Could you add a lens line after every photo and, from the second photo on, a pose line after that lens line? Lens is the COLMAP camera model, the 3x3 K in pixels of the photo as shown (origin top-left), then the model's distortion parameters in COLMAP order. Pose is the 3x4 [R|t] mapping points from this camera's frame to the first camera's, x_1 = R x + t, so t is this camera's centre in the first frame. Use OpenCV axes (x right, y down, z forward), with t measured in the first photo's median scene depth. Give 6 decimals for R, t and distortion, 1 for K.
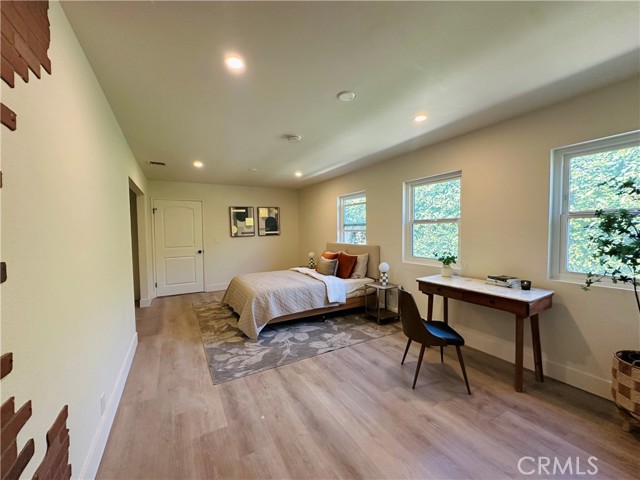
lens RADIAL K [[255.9, 0, 319.2], [0, 255.9, 239.7], [0, 0, 1]] dist [-0.000588, -0.000025]
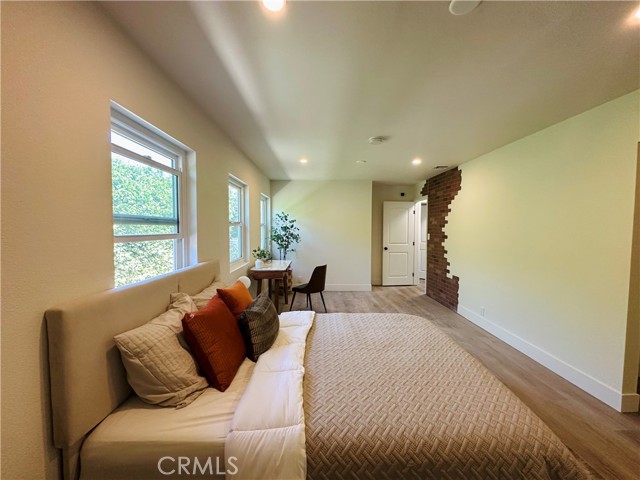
lens RADIAL K [[255.9, 0, 319.1], [0, 255.9, 240.9], [0, 0, 1]] dist [-0.000588, -0.000025]
pose [[-0.874649, -0.018476, 0.484404, -0.476240], [0.025891, 0.996067, 0.084740, -0.110138], [-0.484064, 0.086659, -0.870731, 2.443633]]
